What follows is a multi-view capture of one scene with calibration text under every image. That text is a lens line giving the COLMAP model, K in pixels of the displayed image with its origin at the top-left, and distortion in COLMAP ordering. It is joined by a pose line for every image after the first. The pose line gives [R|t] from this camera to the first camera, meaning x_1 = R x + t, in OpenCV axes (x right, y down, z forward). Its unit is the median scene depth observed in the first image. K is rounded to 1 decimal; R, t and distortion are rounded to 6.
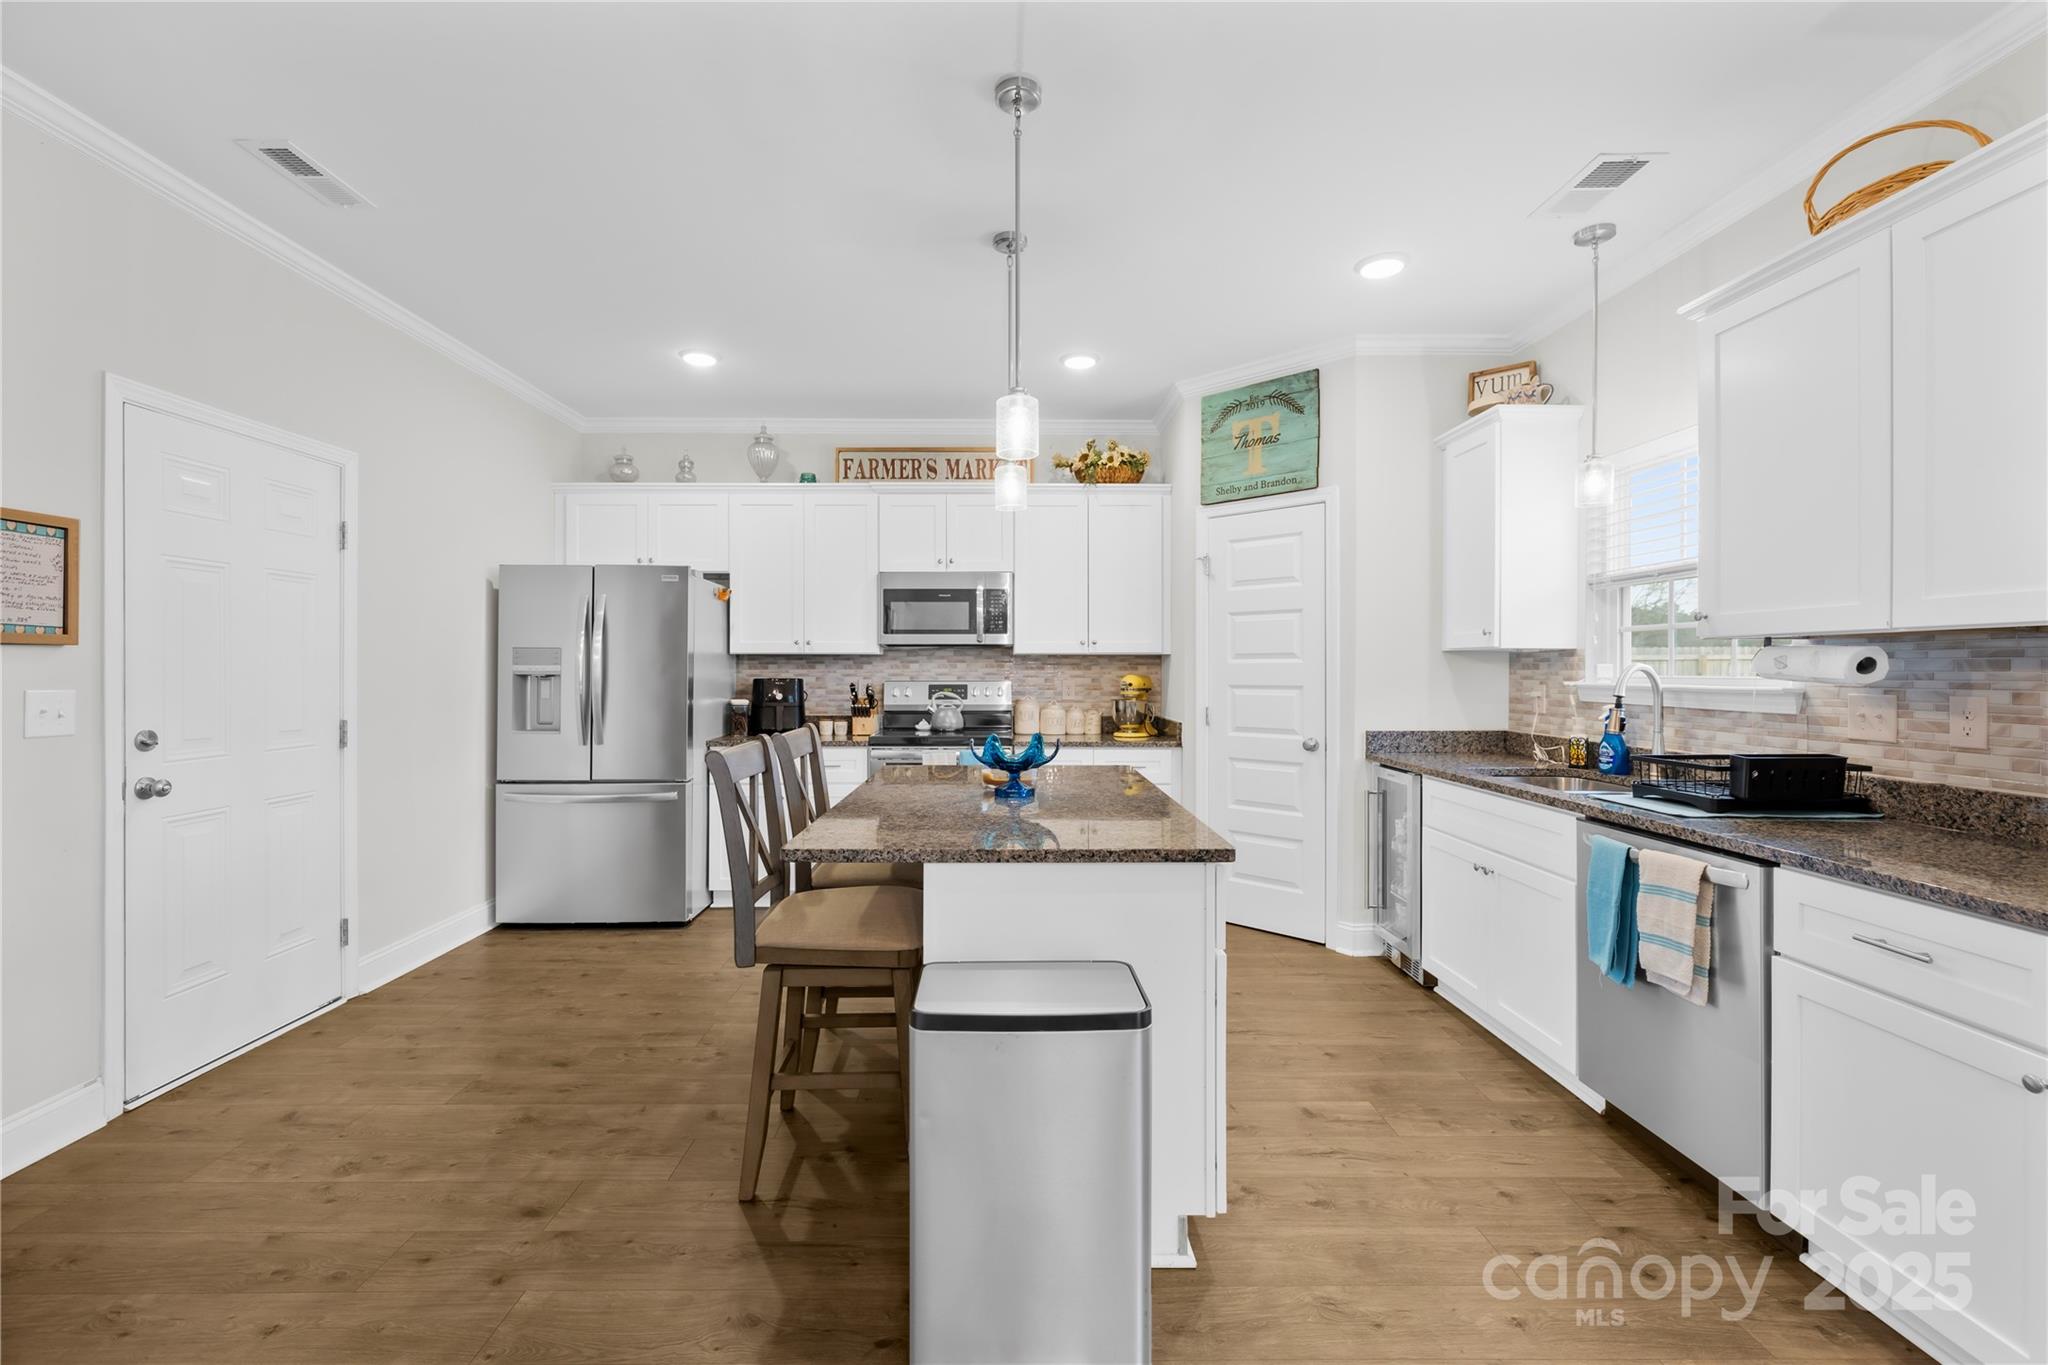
lens RADIAL K [[859.4, 0, 1005.1], [0, 859.4, 671.0], [0, 0, 1]] dist [-0.001182, -0.000218]
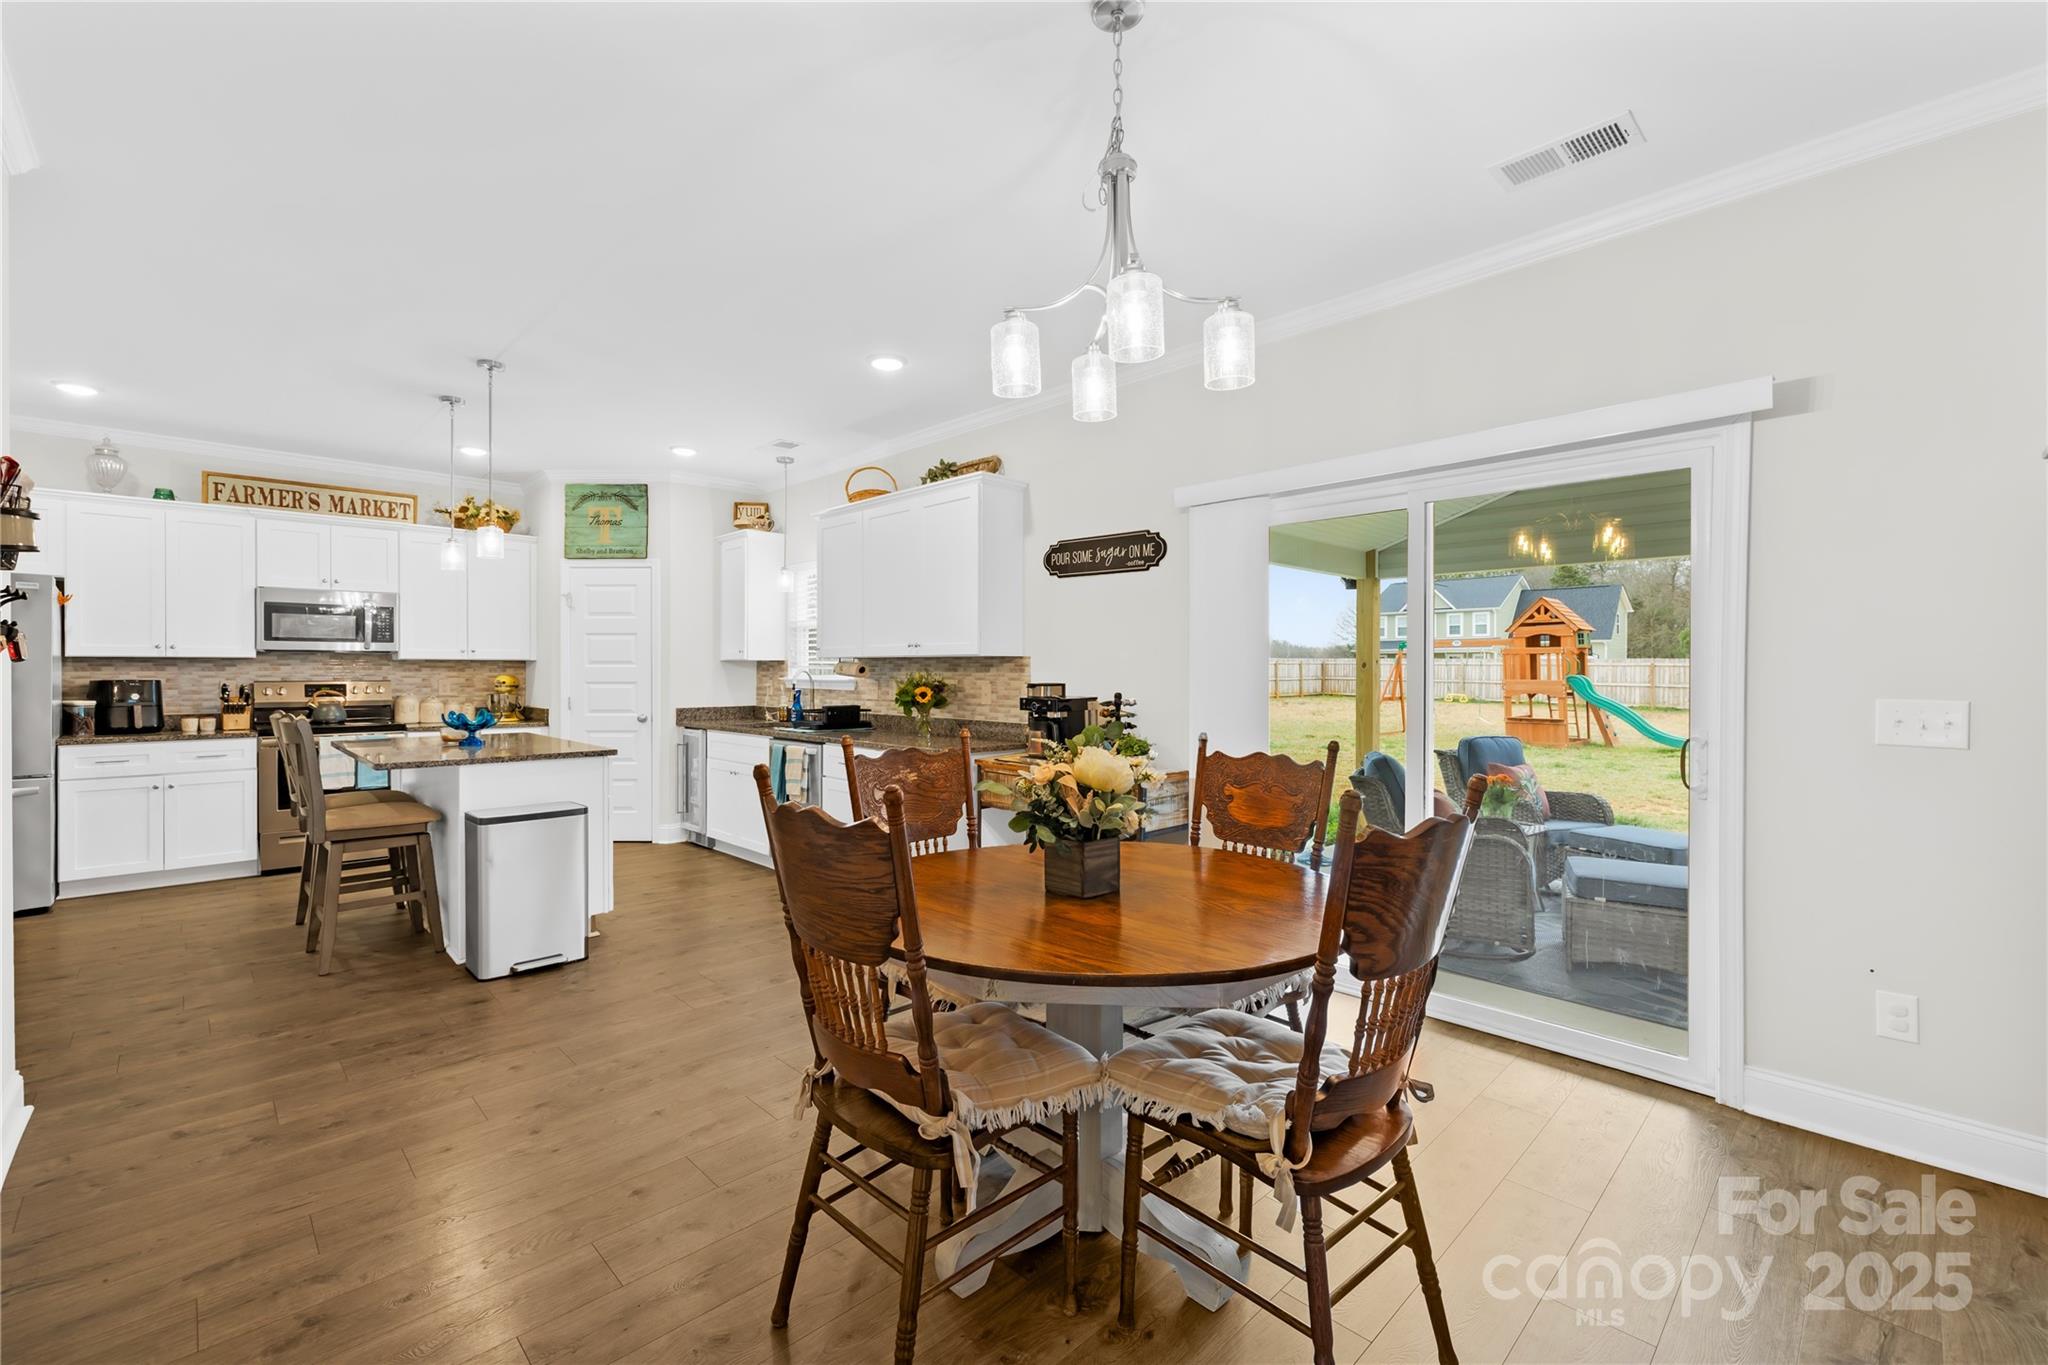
lens RADIAL K [[859.4, 0, 1005.1], [0, 859.4, 671.0], [0, 0, 1]] dist [-0.001182, -0.000218]
pose [[0.726229, 0.000191, 0.687453, -0.224771], [0.001179, 0.999998, -0.001524, 0.000765], [-0.687452, 0.001917, 0.726227, -0.555225]]
